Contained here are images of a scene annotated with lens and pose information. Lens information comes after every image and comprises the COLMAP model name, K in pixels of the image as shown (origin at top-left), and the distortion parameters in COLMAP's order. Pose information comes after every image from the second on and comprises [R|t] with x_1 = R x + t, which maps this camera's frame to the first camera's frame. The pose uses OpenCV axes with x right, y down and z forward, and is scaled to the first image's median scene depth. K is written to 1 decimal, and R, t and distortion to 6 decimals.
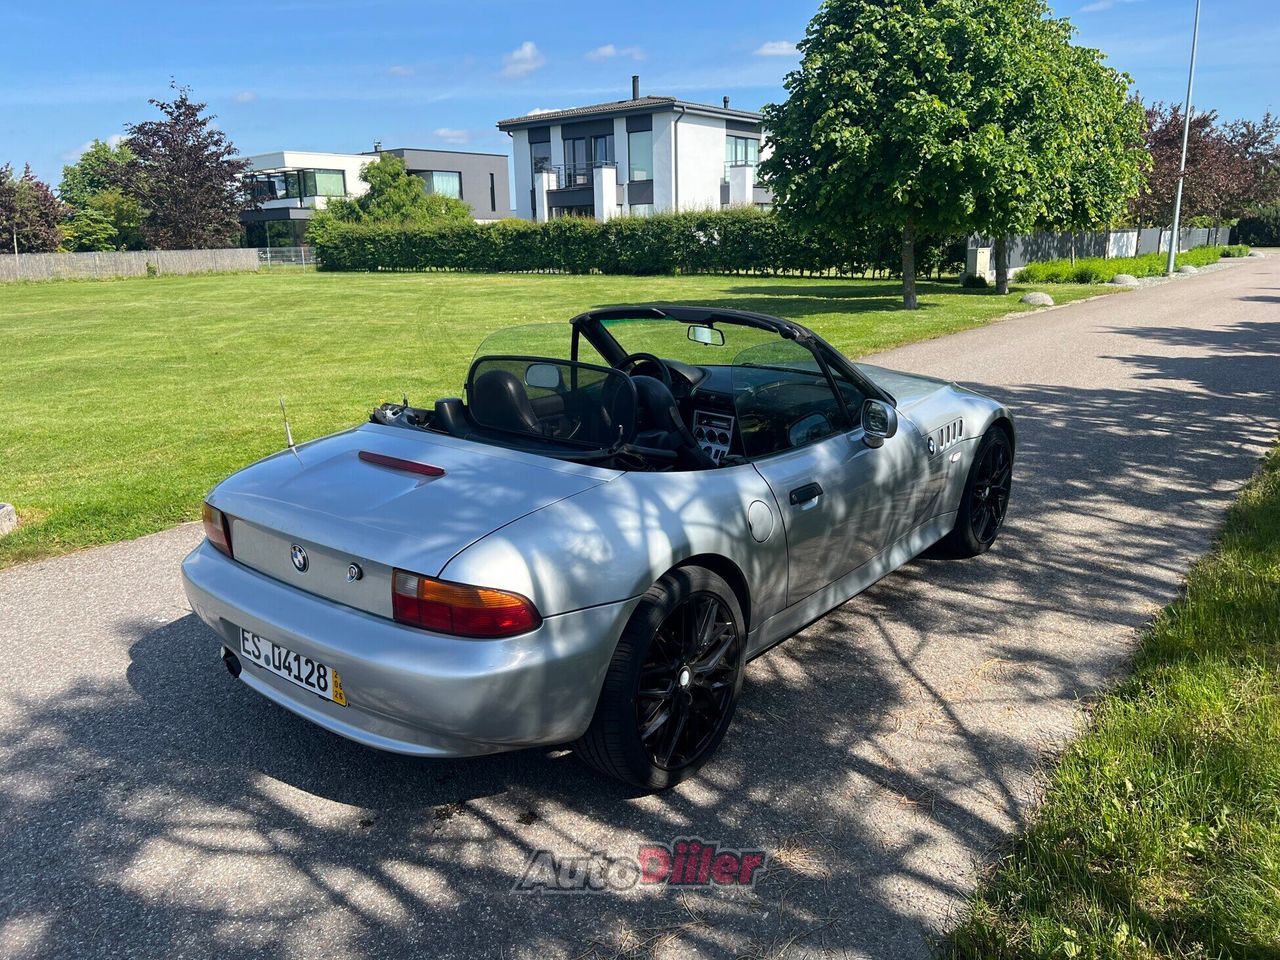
lens RADIAL K [[962.2, 0, 640.4], [0, 962.2, 484.9], [0, 0, 1]] dist [0.069550, -0.076054]
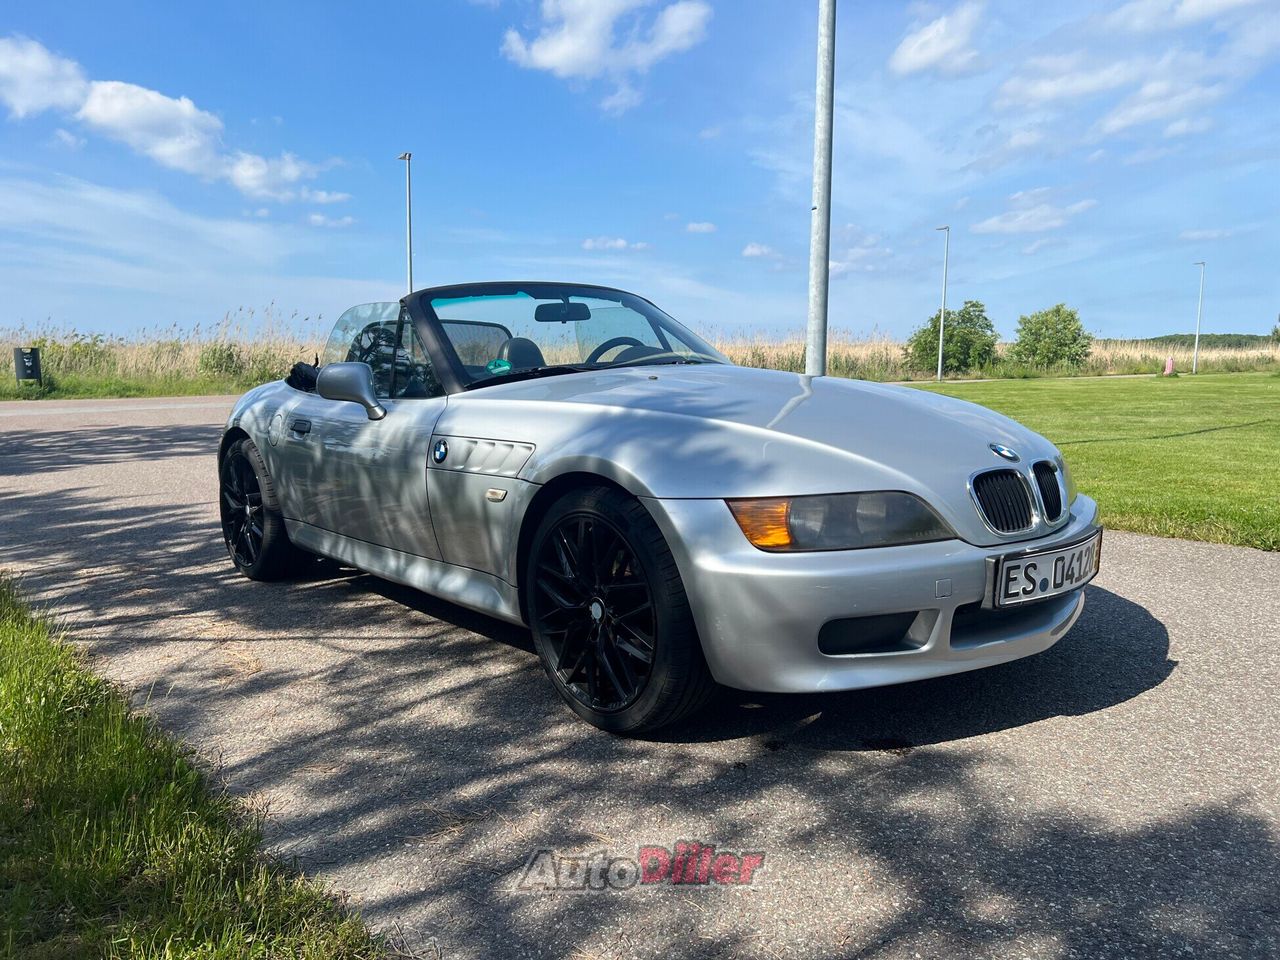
lens RADIAL K [[967.2, 0, 635.1], [0, 967.2, 478.8], [0, 0, 1]] dist [0.016742, 0.001118]
pose [[-0.196808, 0.128825, -0.971942, 0.671894], [-0.225475, 0.958812, 0.172741, -0.120902], [0.954163, 0.253146, -0.159655, 0.855396]]
